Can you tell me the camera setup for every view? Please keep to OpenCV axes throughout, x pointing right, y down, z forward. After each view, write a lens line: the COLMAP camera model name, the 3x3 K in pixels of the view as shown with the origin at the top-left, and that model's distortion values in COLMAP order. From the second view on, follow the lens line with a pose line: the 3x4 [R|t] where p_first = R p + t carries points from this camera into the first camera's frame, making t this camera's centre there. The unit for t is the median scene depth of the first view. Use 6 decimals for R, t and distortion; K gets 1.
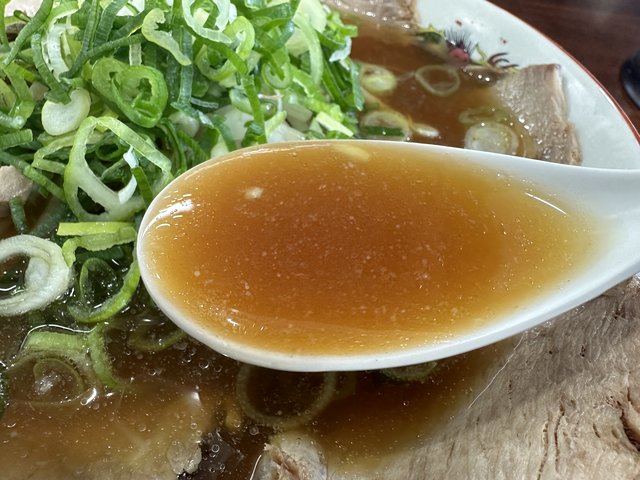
lens RADIAL K [[450.5, 0, 319.9], [0, 450.5, 241.7], [0, 0, 1]] dist [-0.017061, 0.000643]
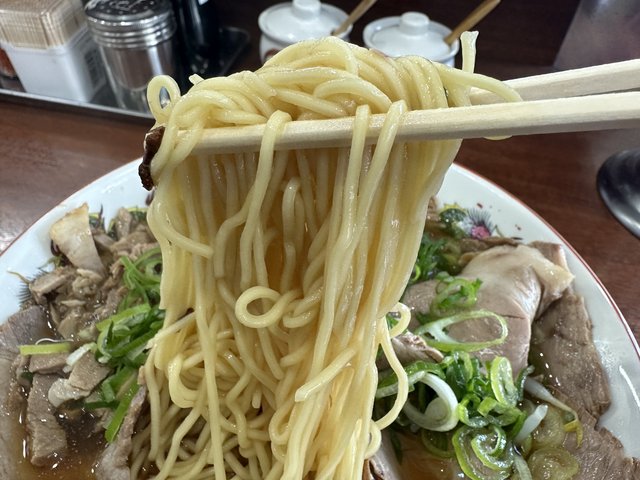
lens RADIAL K [[450.5, 0, 315.1], [0, 450.5, 236.9], [0, 0, 1]] dist [-0.017061, 0.000643]
pose [[0.998577, -0.036515, 0.038869, -0.227942], [0.038435, 0.998017, -0.049857, -0.381361], [-0.036971, 0.051280, 0.998000, -0.274831]]
